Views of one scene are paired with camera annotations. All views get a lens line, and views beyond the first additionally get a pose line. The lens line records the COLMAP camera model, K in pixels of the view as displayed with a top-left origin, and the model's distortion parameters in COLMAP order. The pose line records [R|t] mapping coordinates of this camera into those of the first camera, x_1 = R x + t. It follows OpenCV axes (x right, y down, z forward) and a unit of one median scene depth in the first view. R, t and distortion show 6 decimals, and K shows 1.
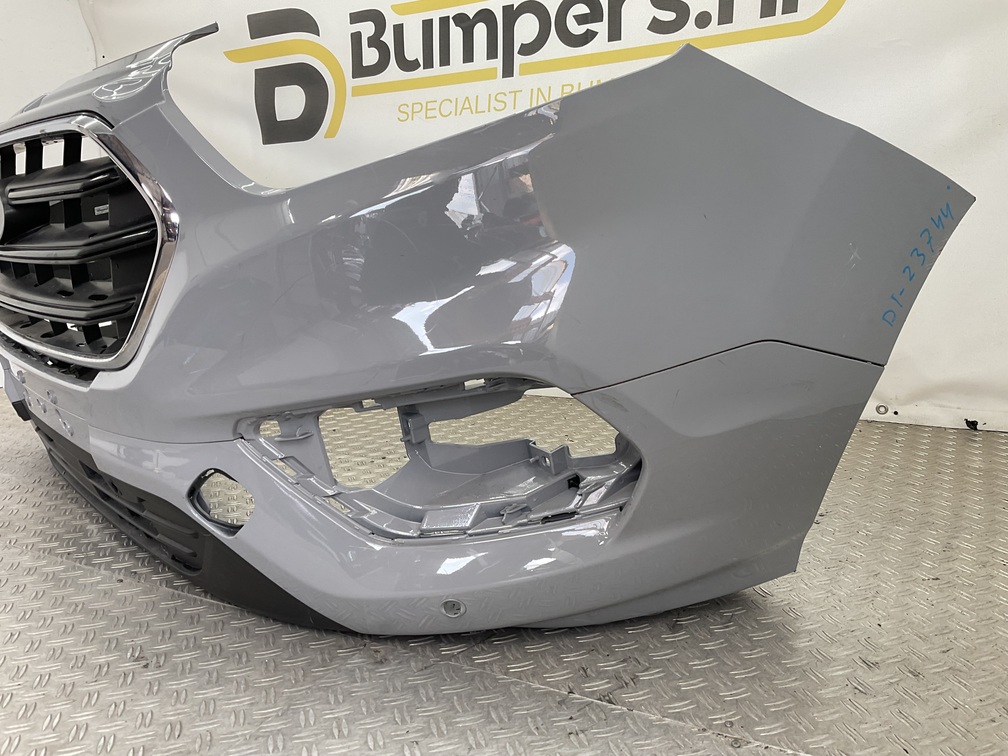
lens RADIAL K [[848.8, 0, 504.0], [0, 848.8, 378.0], [0, 0, 1]] dist [0.039790, -0.101334]
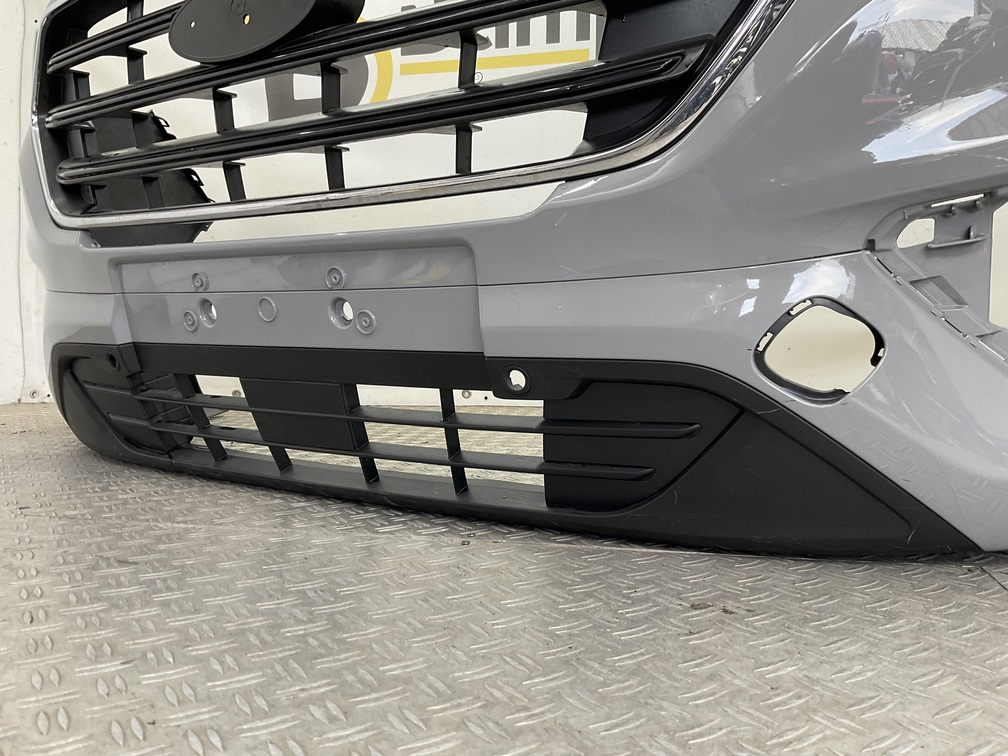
lens RADIAL K [[841.8, 0, 504.0], [0, 841.8, 378.0], [0, 0, 1]] dist [0.132380, -0.314456]
pose [[0.960875, 0.016335, 0.276500, -0.362096], [0.022228, 0.990492, -0.135760, 0.121104], [-0.276089, 0.136594, 0.951376, 0.212277]]
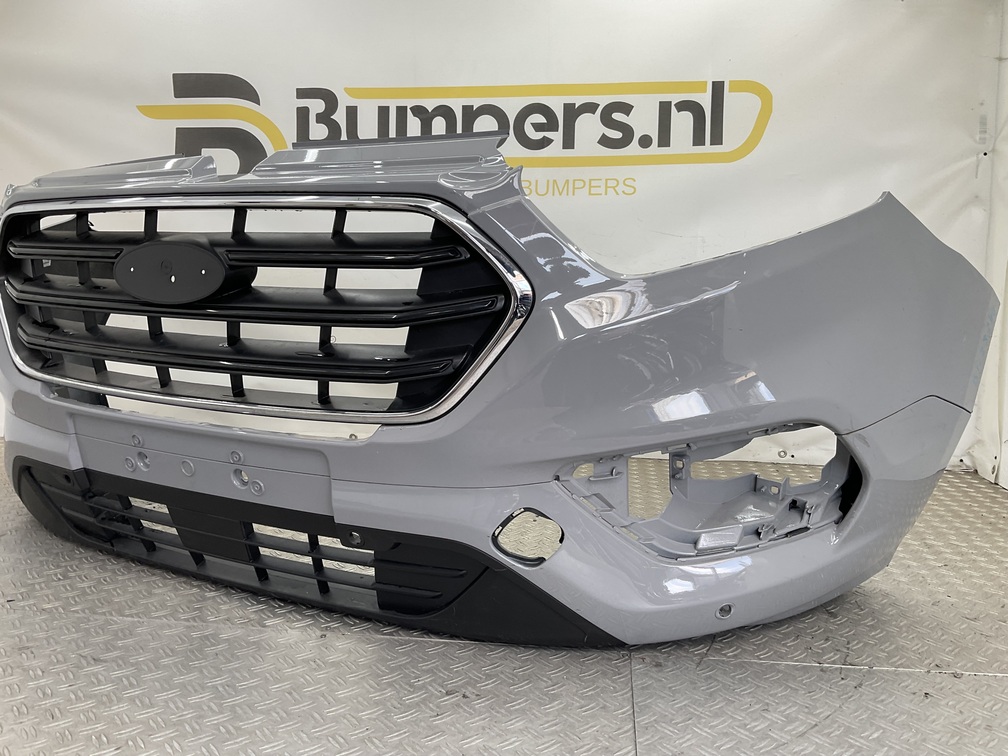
lens RADIAL K [[833.1, 0, 504.0], [0, 833.1, 378.0], [0, 0, 1]] dist [0.080998, -0.165745]
pose [[0.926404, 0.008534, 0.376433, -0.377298], [0.021512, 0.996911, -0.075542, 0.007710], [-0.375915, 0.078080, 0.923359, -0.015806]]
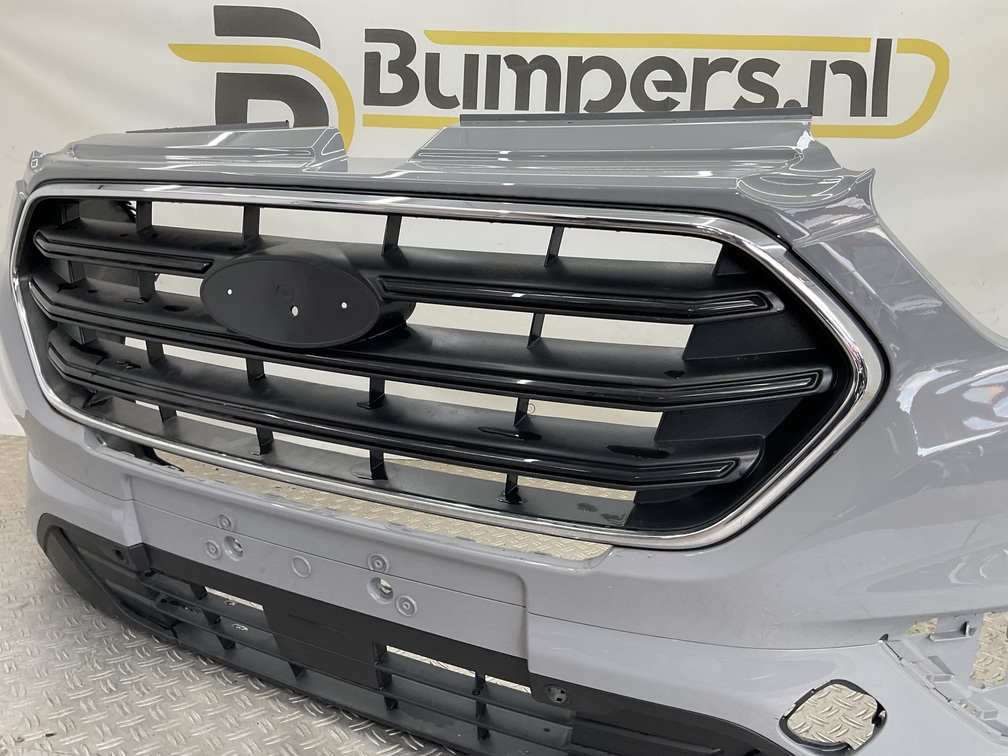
lens RADIAL K [[833.1, 0, 504.0], [0, 833.1, 378.0], [0, 0, 1]] dist [0.080998, -0.165745]
pose [[0.918345, 0.009799, 0.395658, -0.439367], [-0.003437, 0.999853, -0.016784, -0.073470], [-0.395765, 0.014054, 0.918244, 0.200460]]
